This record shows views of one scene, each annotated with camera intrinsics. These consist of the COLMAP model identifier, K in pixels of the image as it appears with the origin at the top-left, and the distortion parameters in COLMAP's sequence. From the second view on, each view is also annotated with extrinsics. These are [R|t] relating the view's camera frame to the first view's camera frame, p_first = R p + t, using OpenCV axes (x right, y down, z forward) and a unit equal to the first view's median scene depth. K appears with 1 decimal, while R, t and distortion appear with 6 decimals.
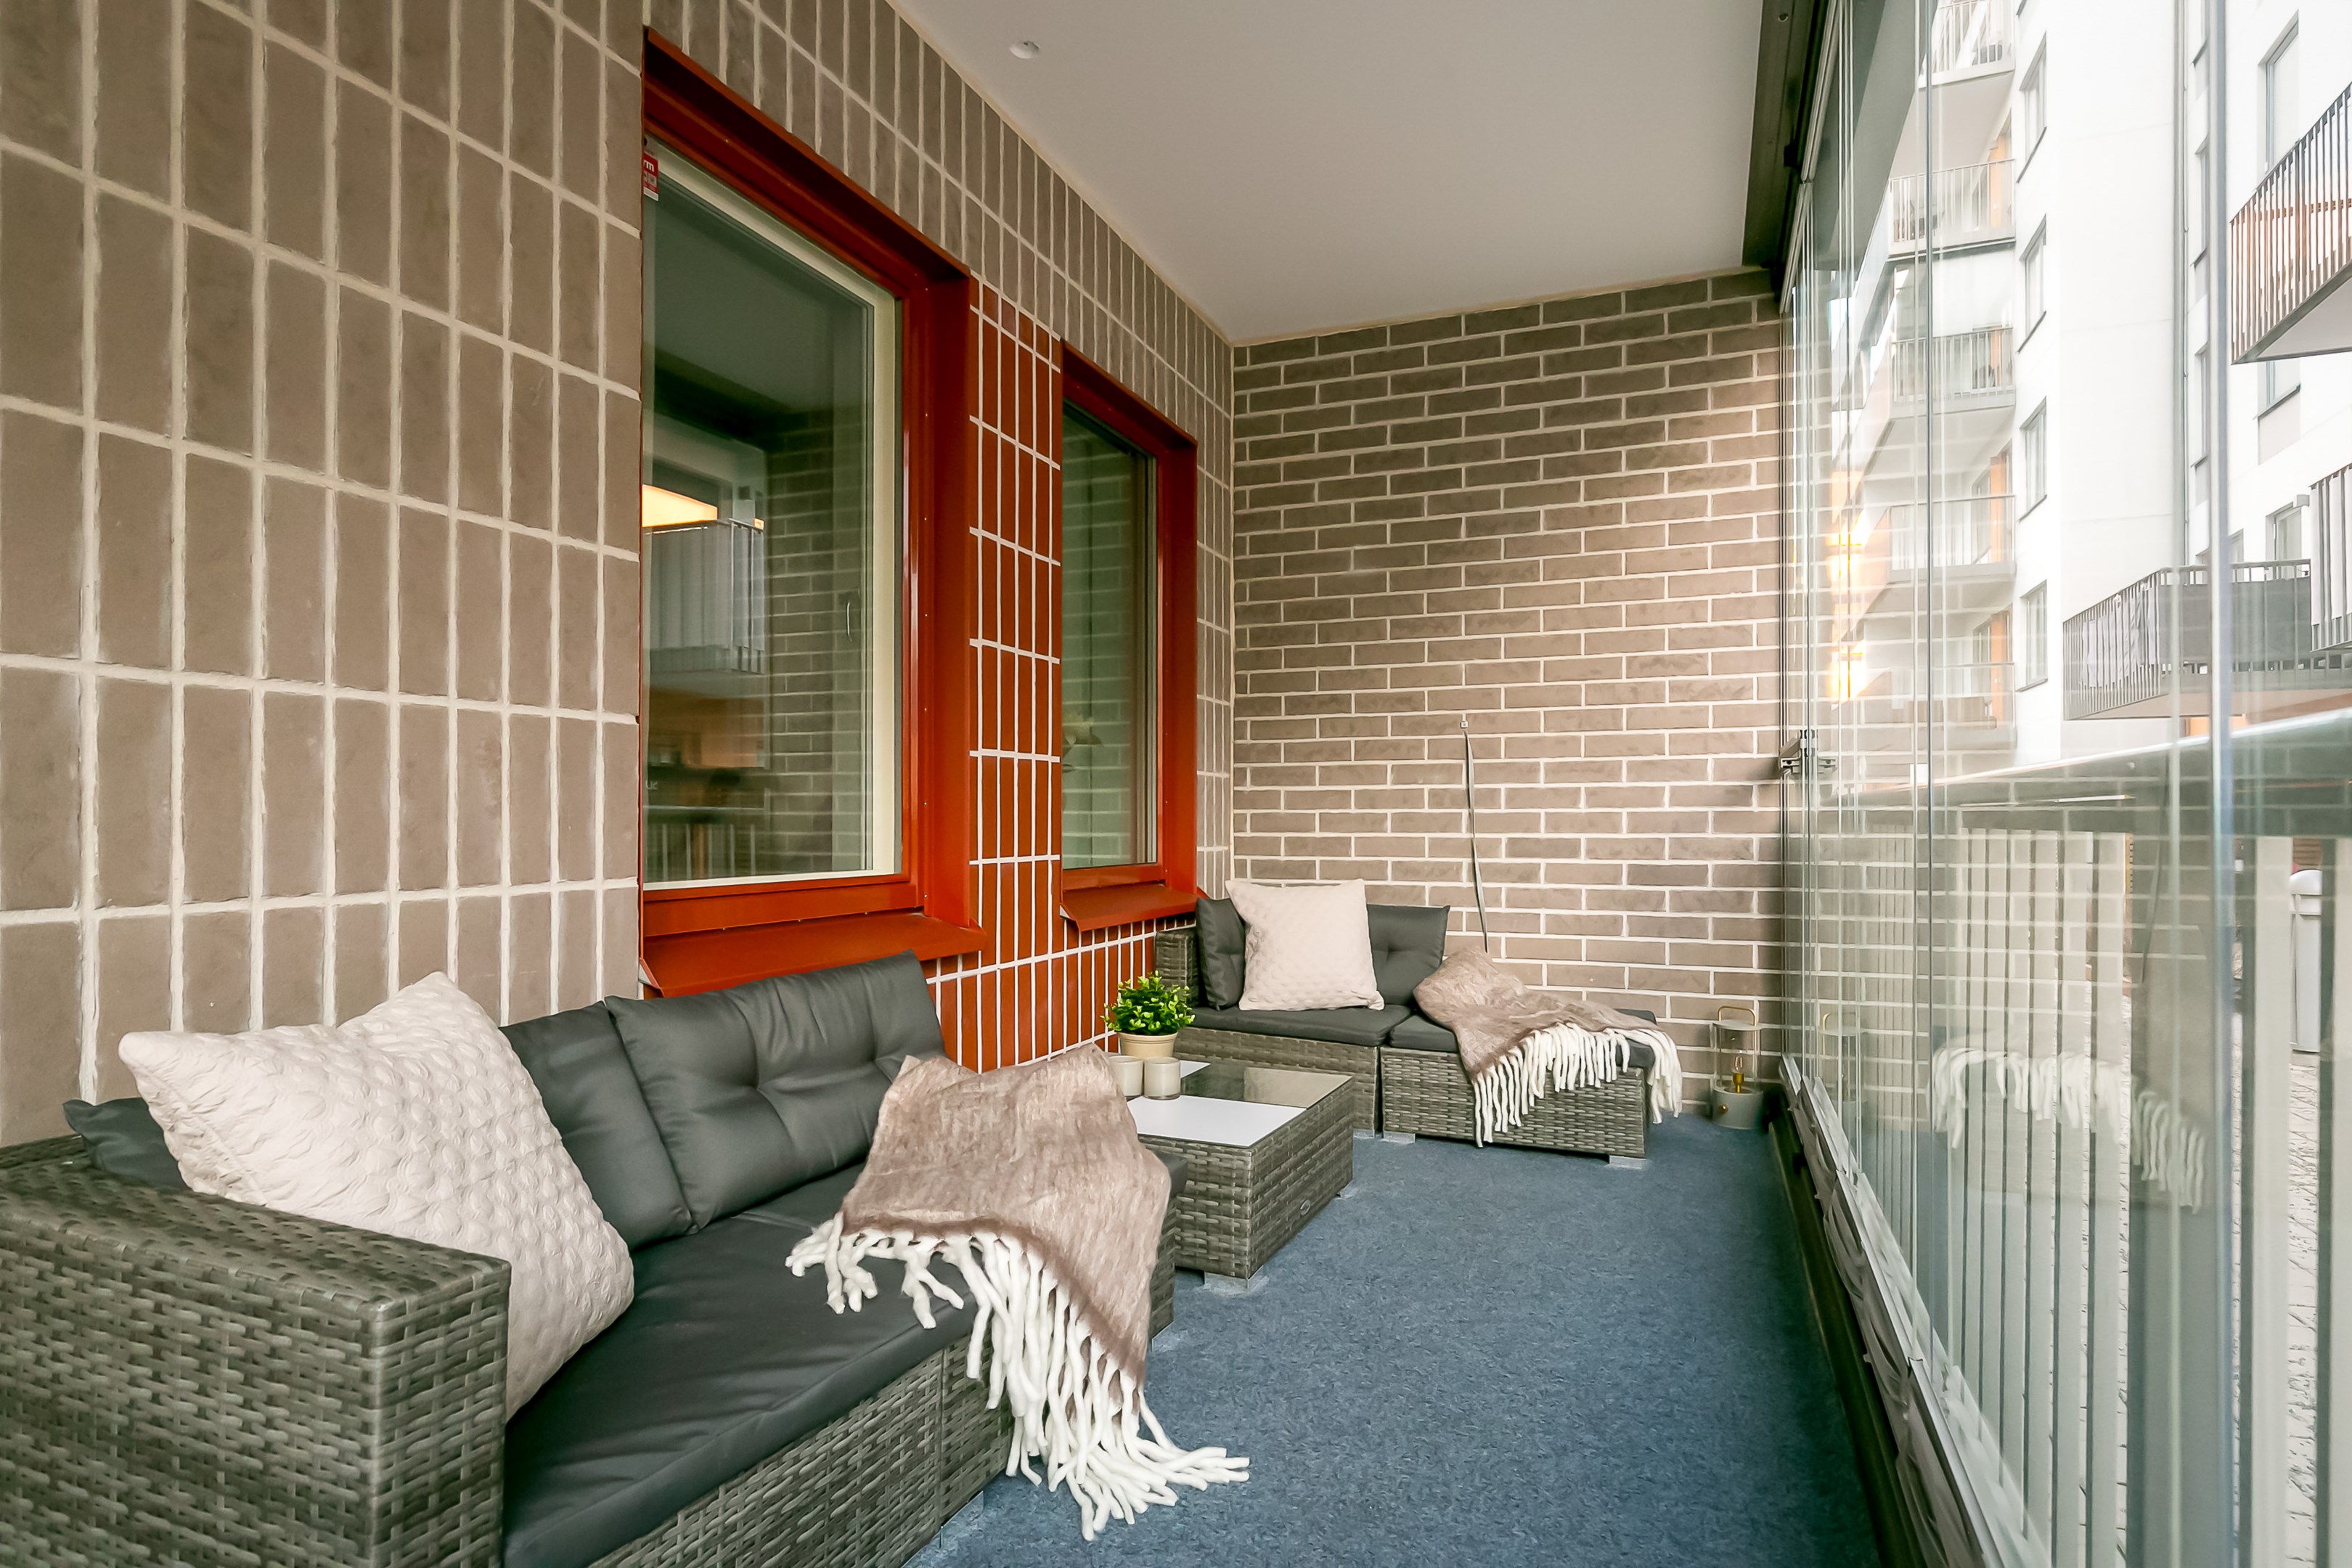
lens RADIAL K [[1266.7, 0, 1171.6], [0, 1266.7, 787.8], [0, 0, 1]] dist [0.003523, -0.002022]
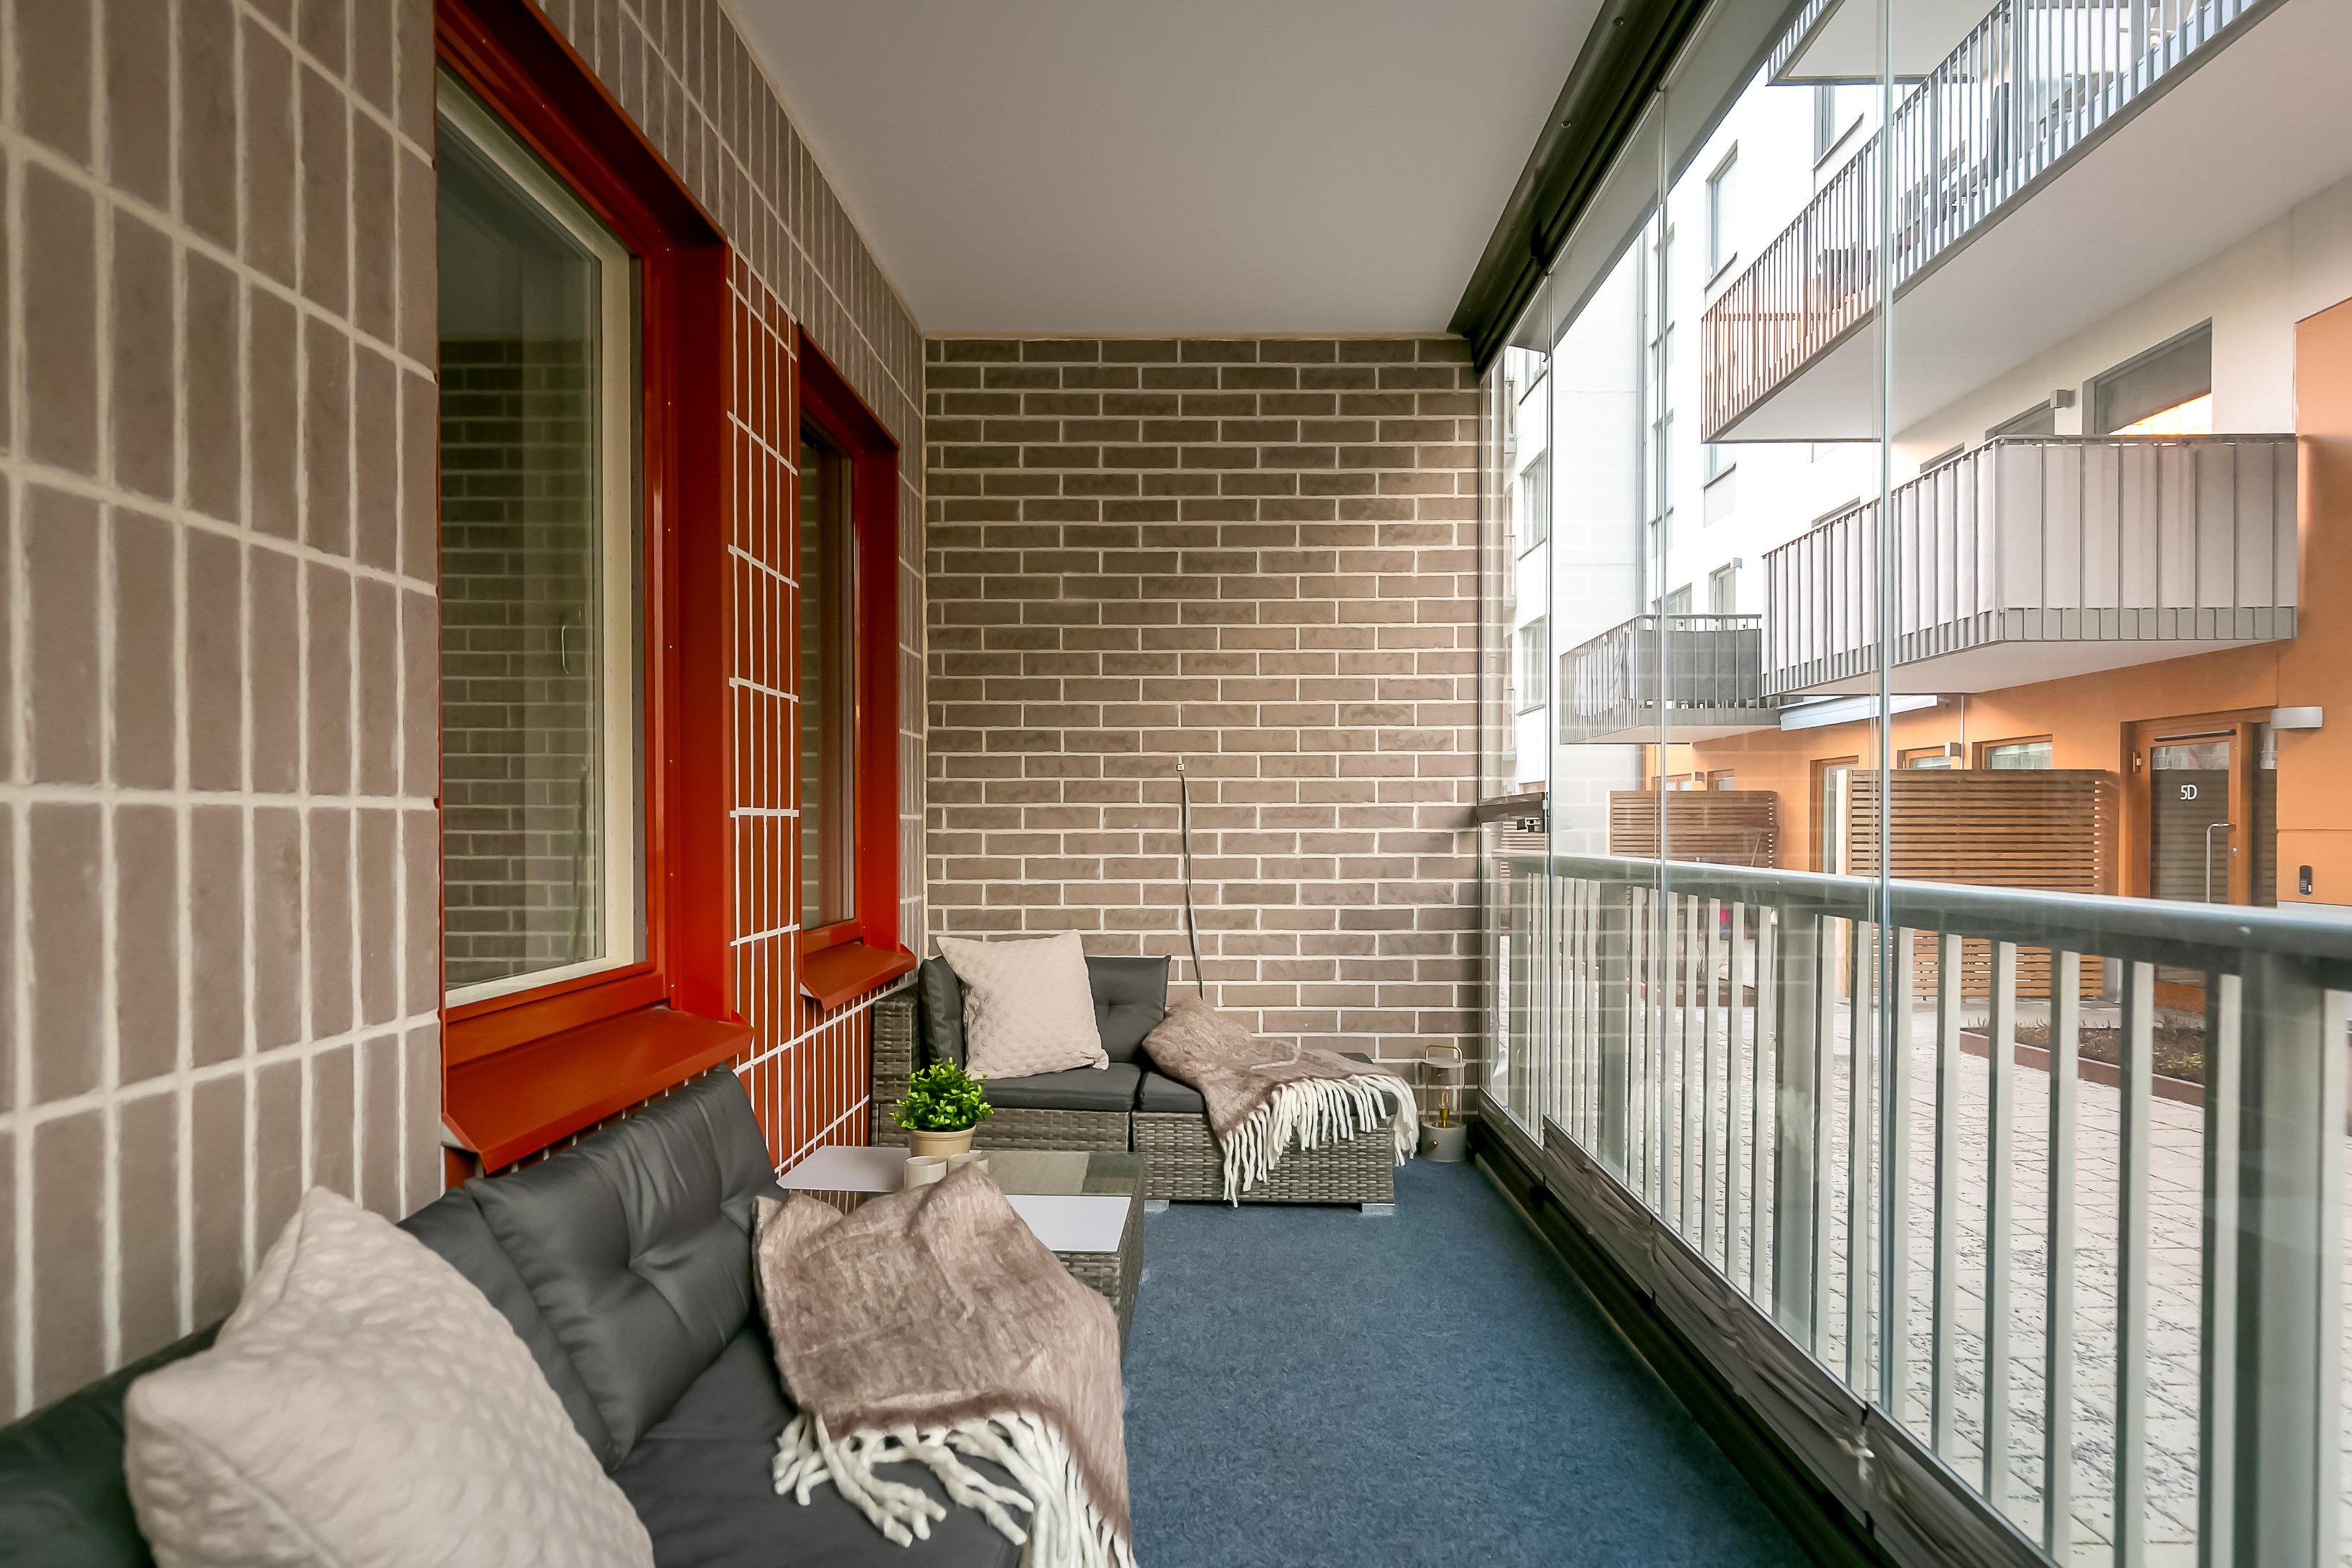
lens RADIAL K [[1361.5, 0, 1177.5], [0, 1361.5, 808.4], [0, 0, 1]] dist [0.013688, -0.002472]
pose [[0.928804, 0.001832, 0.370567, -0.205567], [-0.007605, 0.999871, 0.014120, -0.043350], [-0.370493, -0.015933, 0.928698, 0.044677]]
